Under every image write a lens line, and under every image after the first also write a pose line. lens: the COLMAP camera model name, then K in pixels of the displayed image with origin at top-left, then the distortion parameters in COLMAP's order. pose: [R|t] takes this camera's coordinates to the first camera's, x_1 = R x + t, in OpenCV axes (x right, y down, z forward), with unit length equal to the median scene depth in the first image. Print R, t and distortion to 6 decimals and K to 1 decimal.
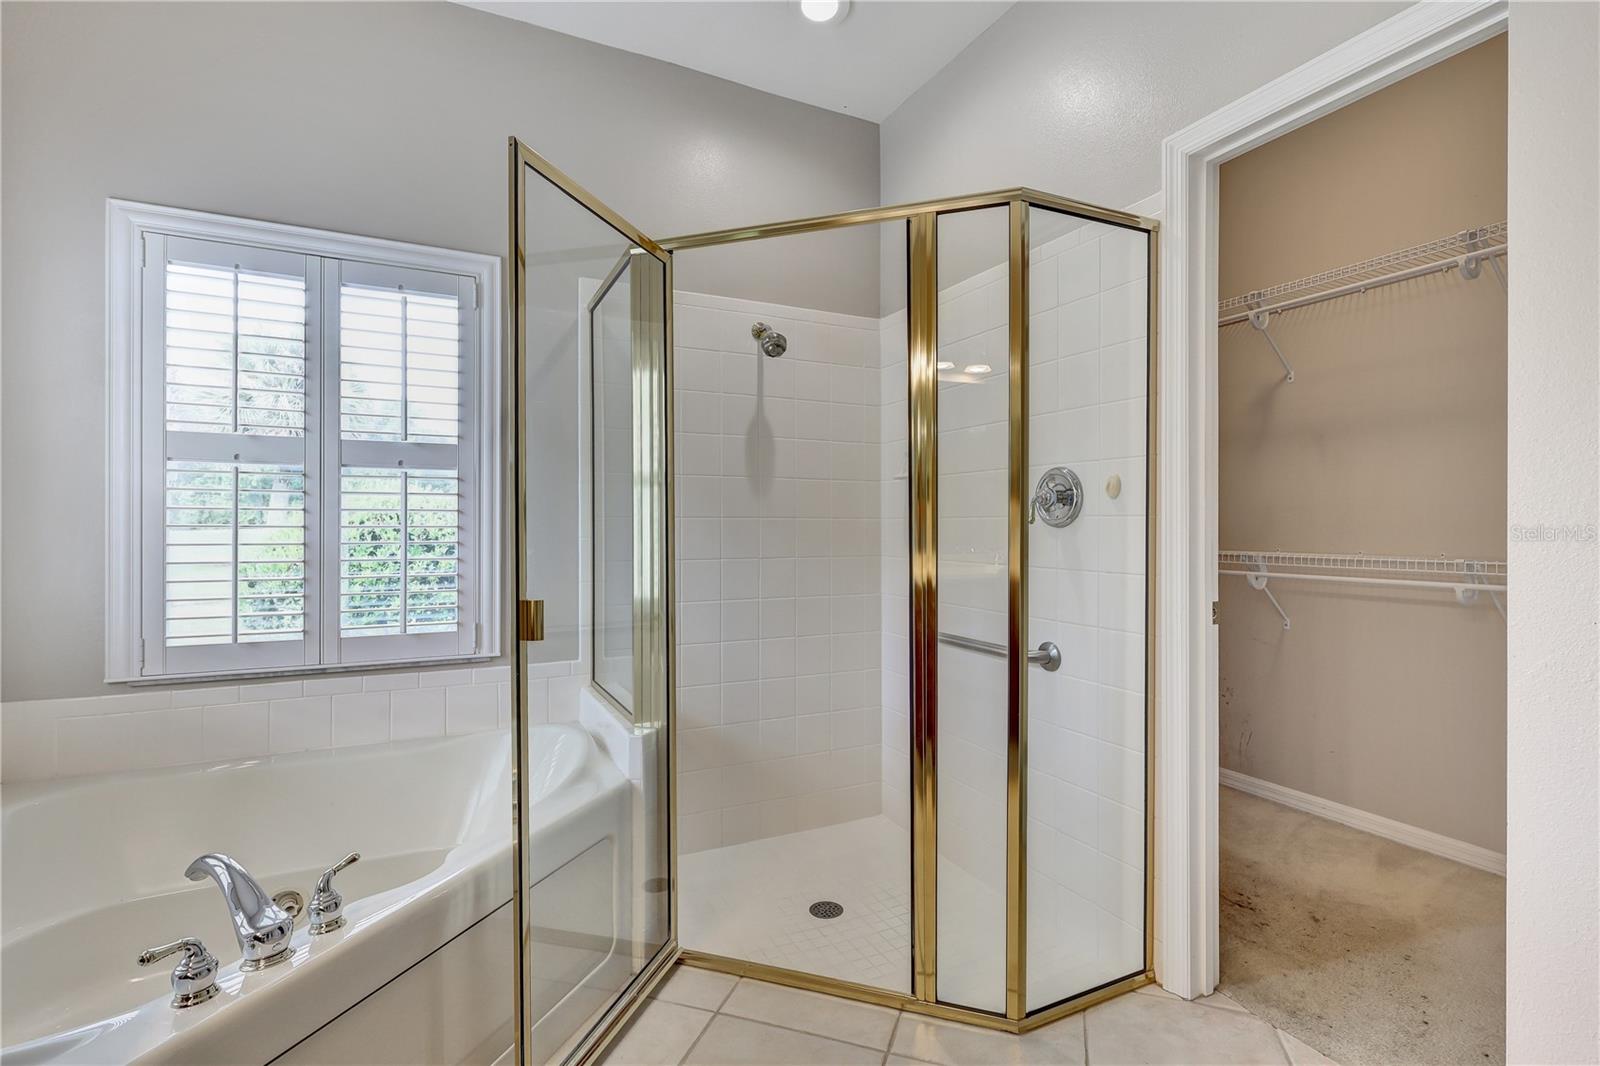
lens RADIAL K [[751.2, 0, 793.3], [0, 751.2, 524.6], [0, 0, 1]] dist [0.002354, 0.000828]
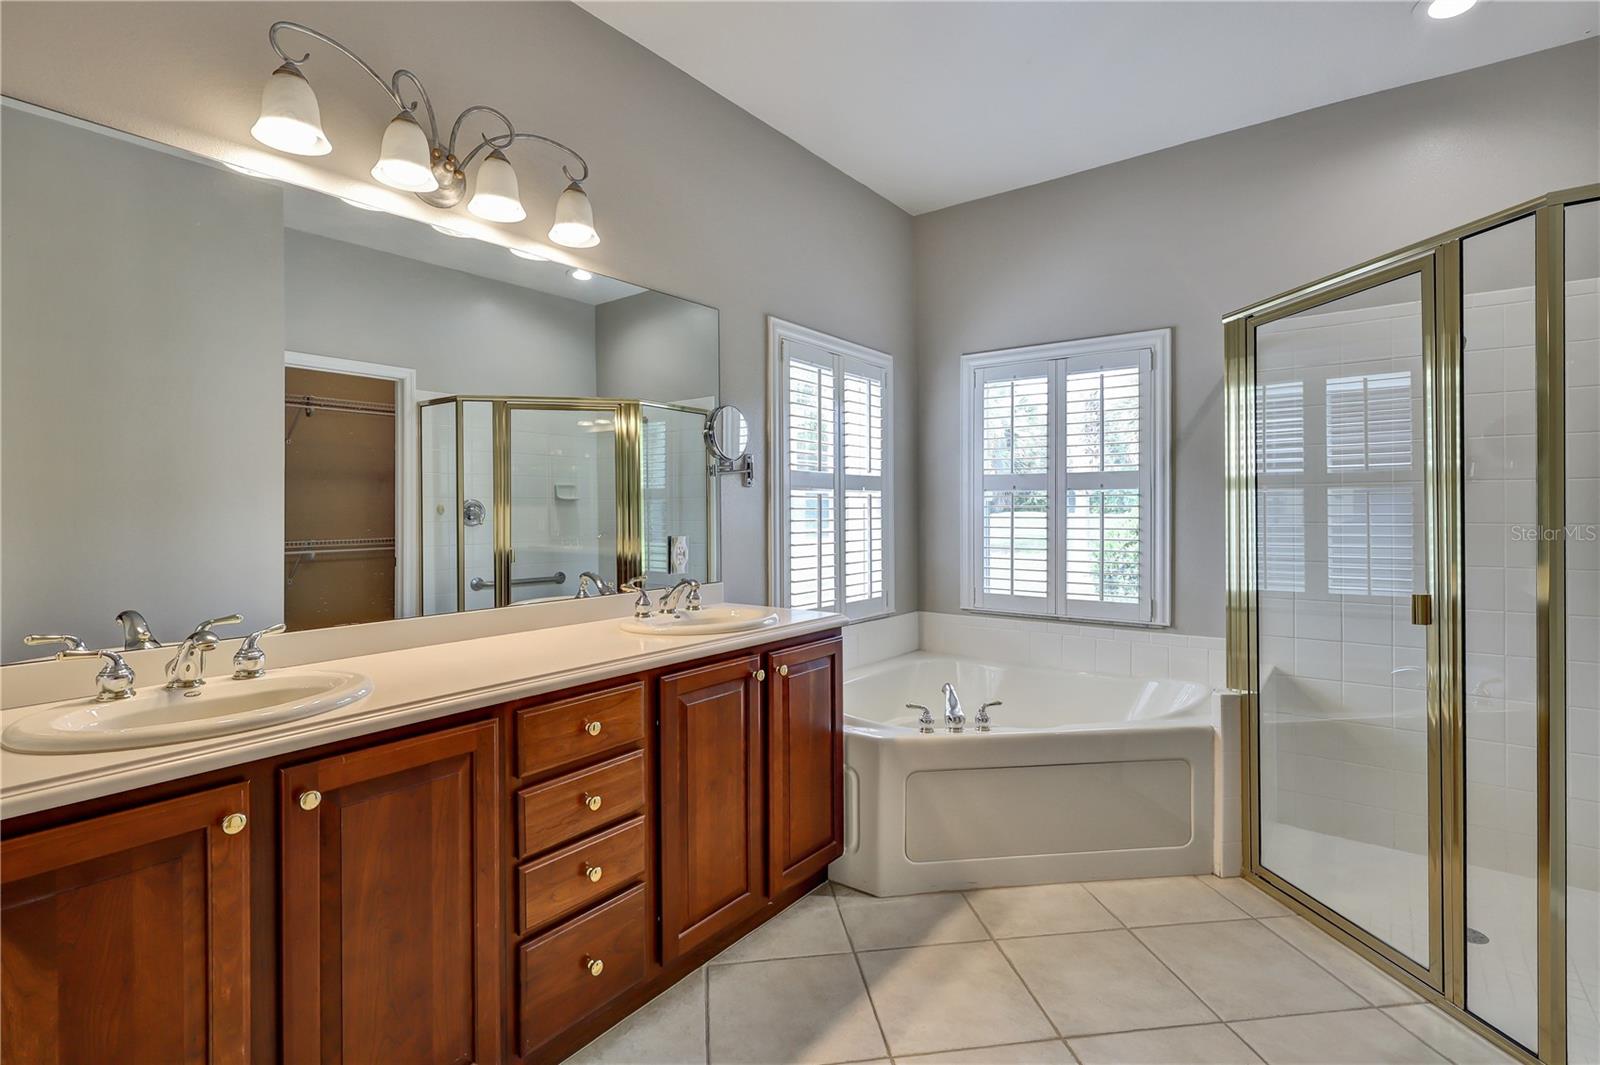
lens RADIAL K [[755.8, 0, 800.4], [0, 755.8, 511.3], [0, 0, 1]] dist [0.002649, 0.000054]
pose [[0.452532, -0.000533, -0.891748, 0.564806], [0.005292, 0.999984, 0.002088, -0.039849], [0.891733, -0.005664, 0.452527, -0.216370]]
